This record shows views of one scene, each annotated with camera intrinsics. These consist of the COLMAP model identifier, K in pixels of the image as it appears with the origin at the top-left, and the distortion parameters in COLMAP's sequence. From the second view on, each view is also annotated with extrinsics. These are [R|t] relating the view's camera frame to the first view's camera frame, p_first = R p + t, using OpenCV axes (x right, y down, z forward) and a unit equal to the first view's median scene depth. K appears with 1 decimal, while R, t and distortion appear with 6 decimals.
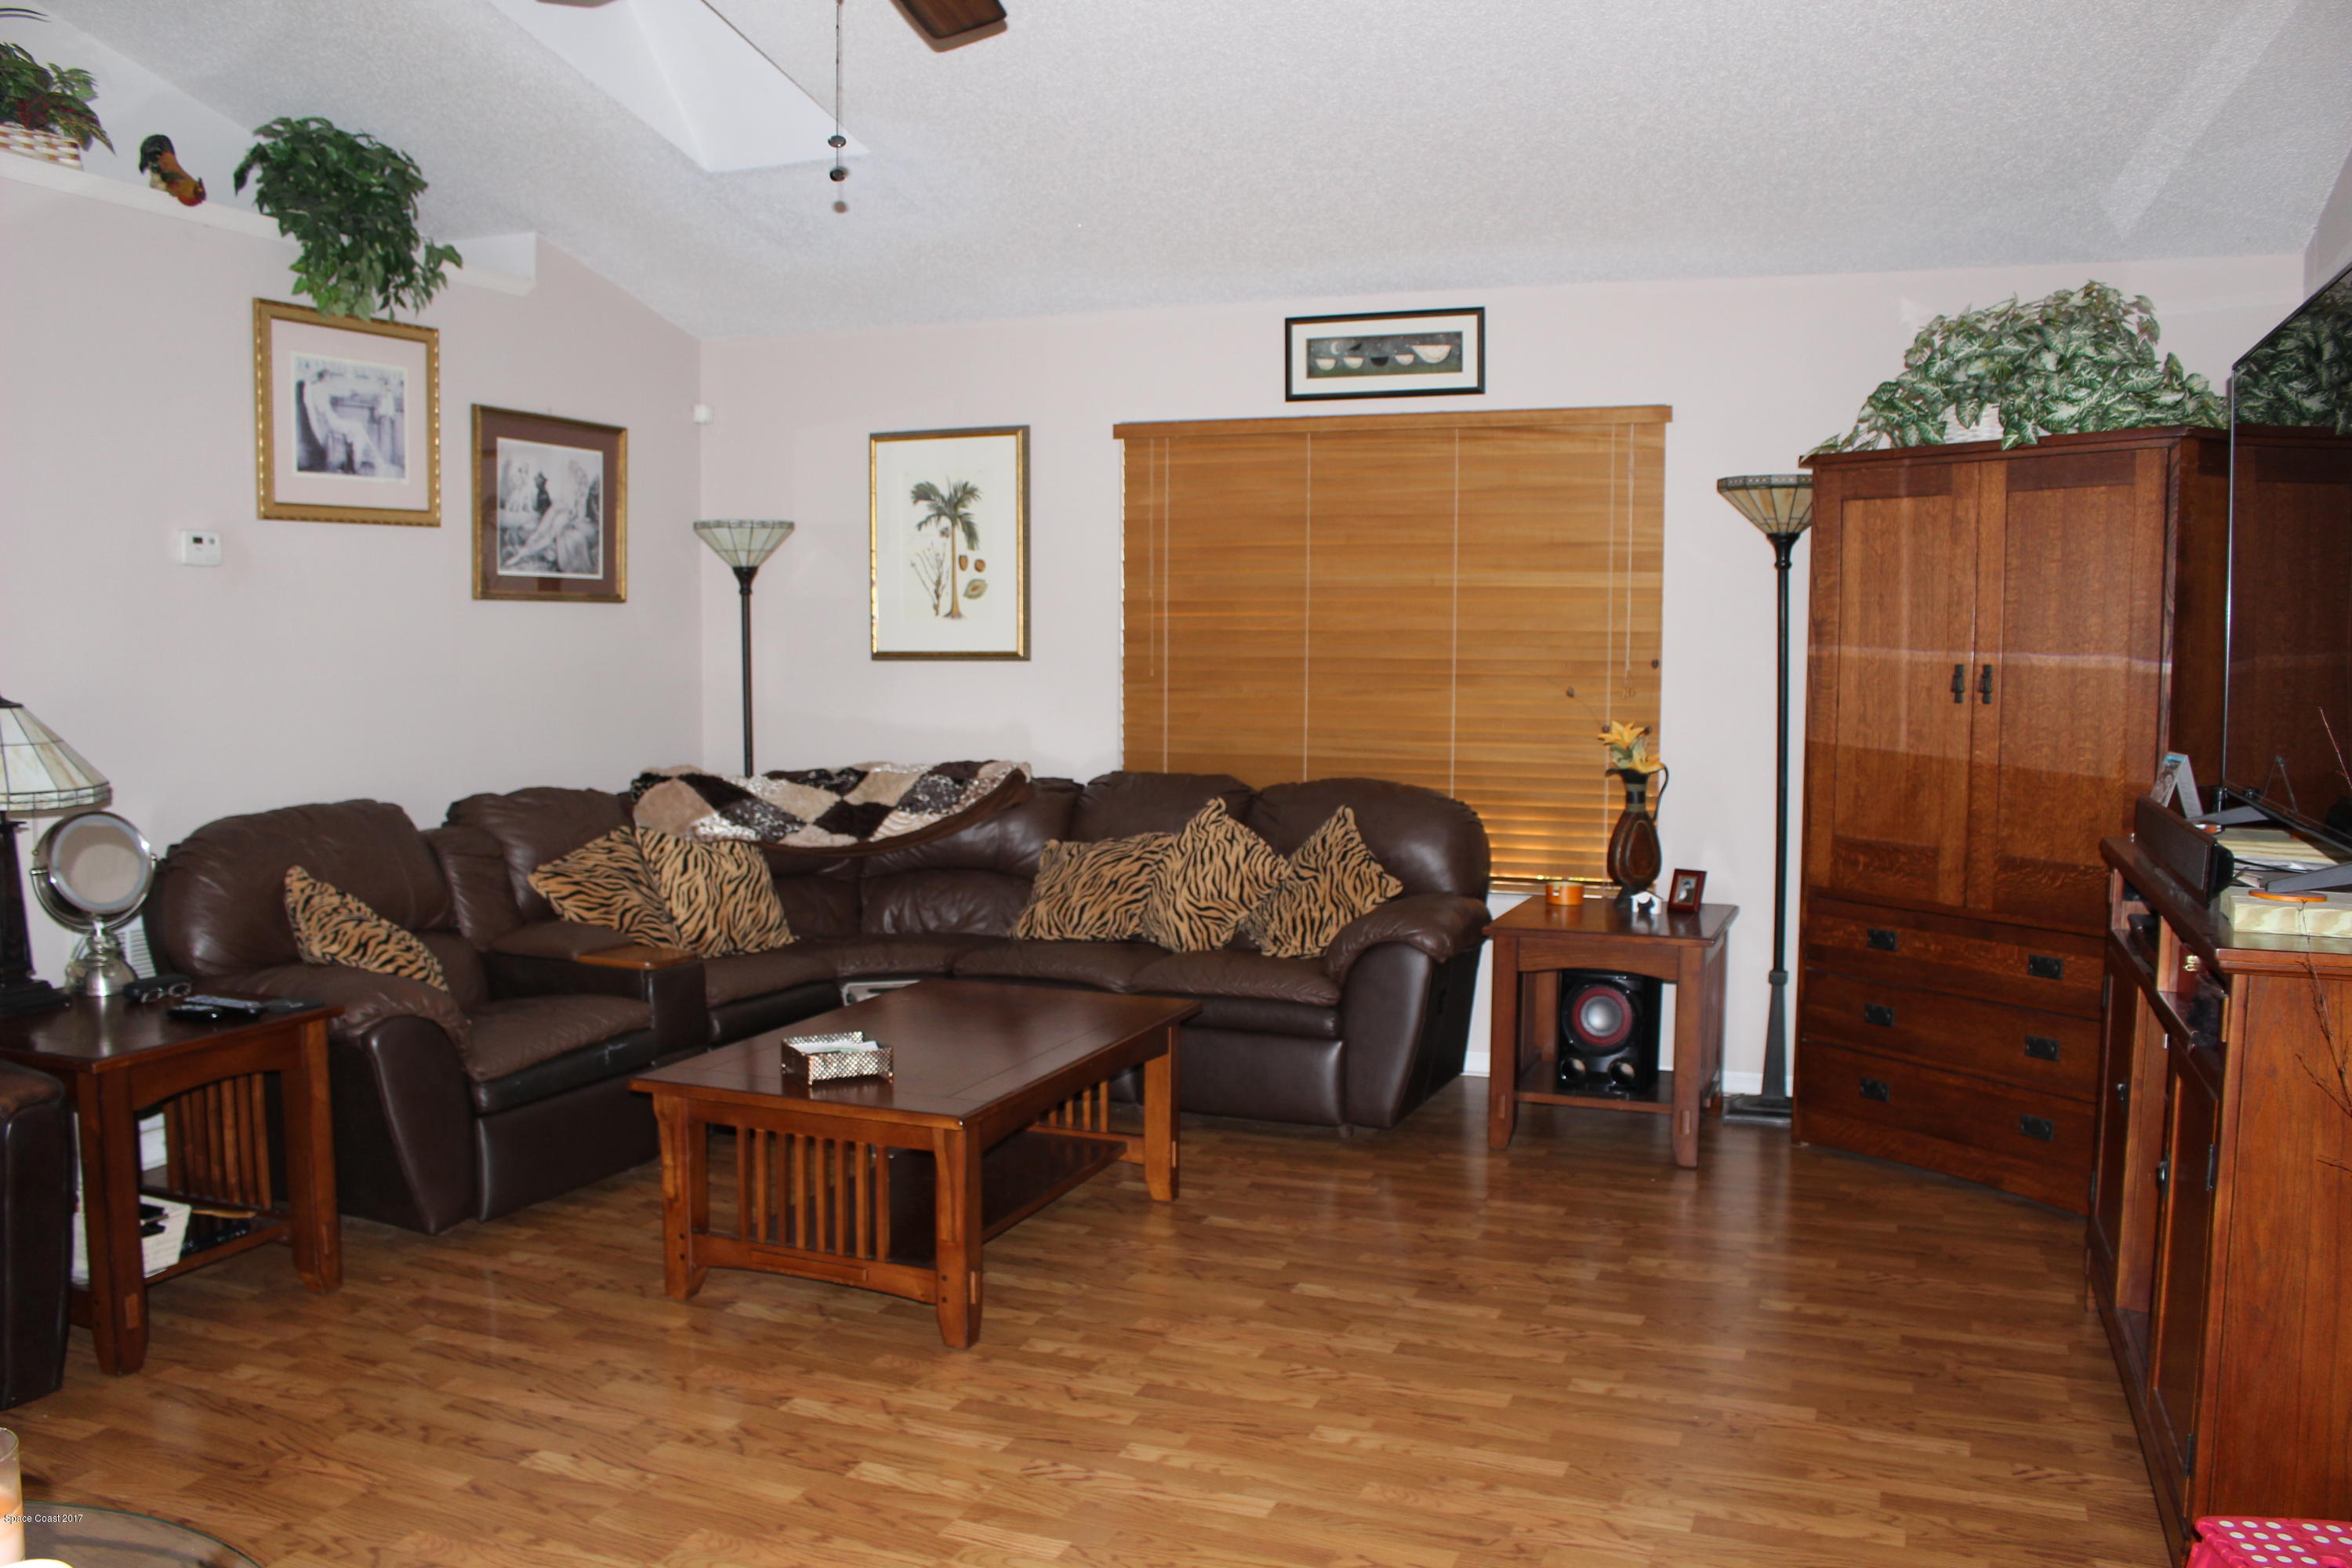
lens RADIAL K [[1893.7, 0, 1156.7], [0, 1893.7, 805.9], [0, 0, 1]] dist [-0.148400, 0.116333]
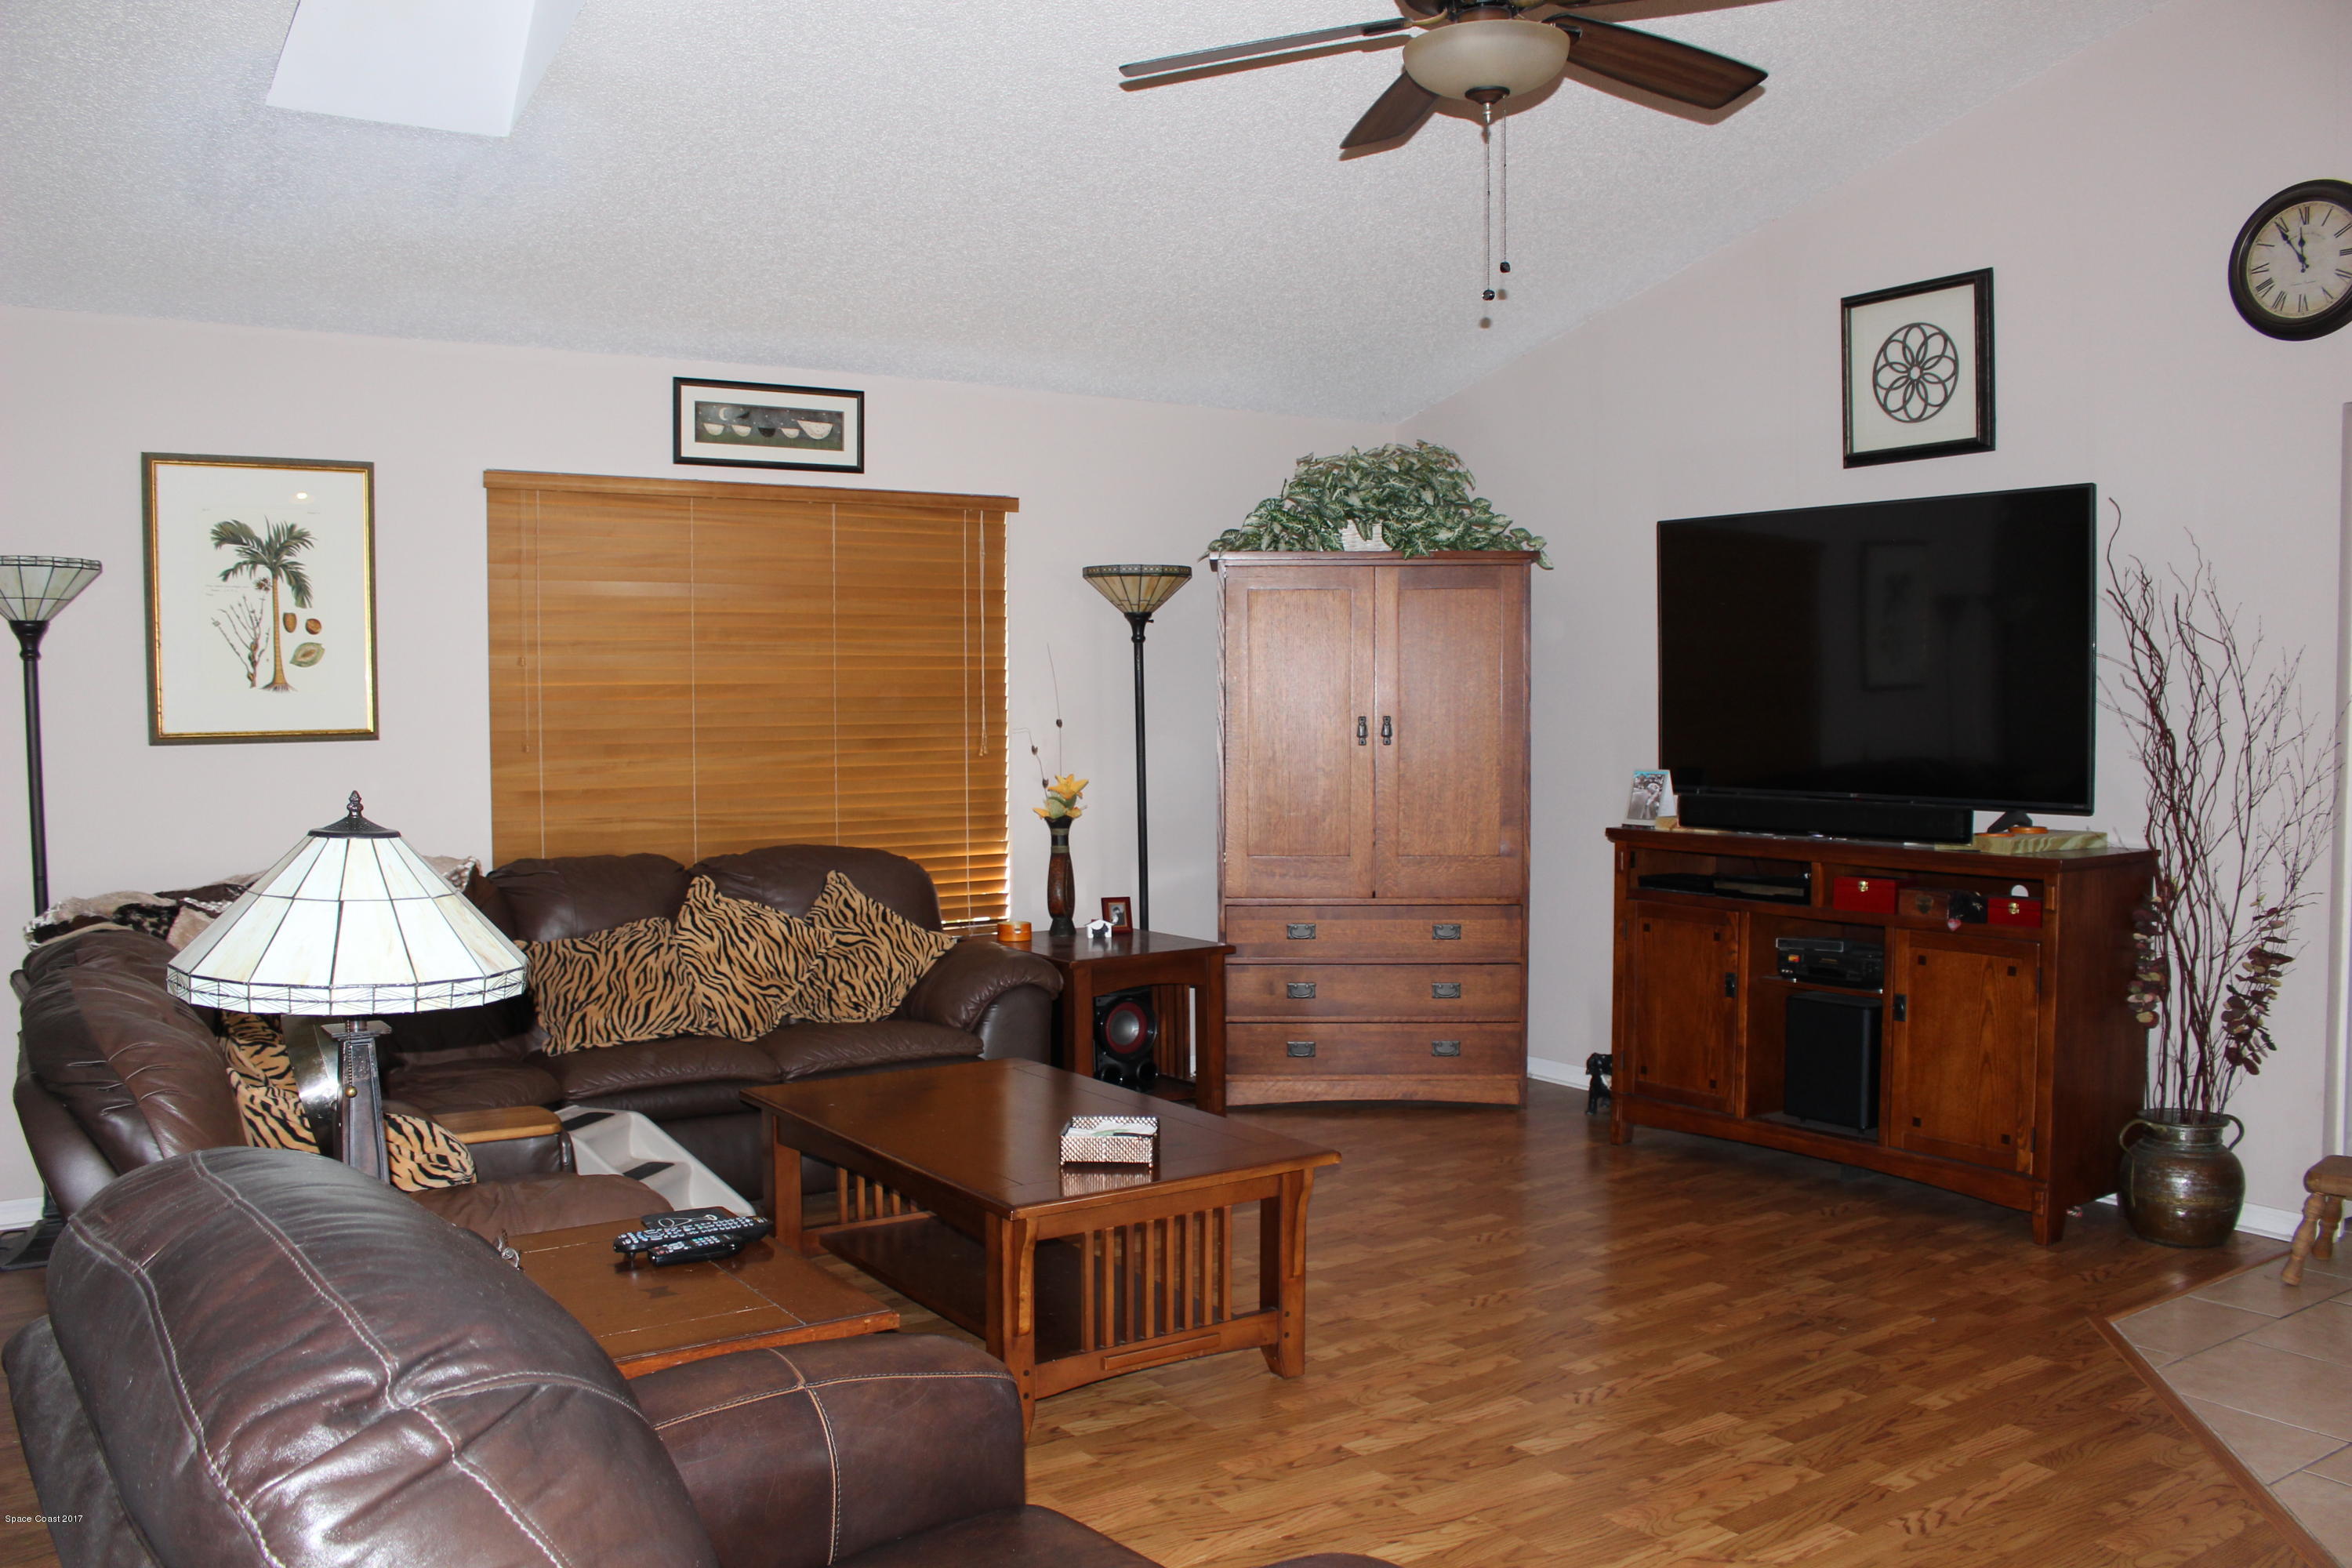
lens RADIAL K [[1893.7, 0, 1156.7], [0, 1893.7, 805.9], [0, 0, 1]] dist [-0.148400, 0.116333]
pose [[0.573162, -0.055114, 0.817586, -0.607633], [0.081851, 0.996596, 0.009800, -0.029630], [-0.815344, 0.061303, 0.575722, 0.265278]]
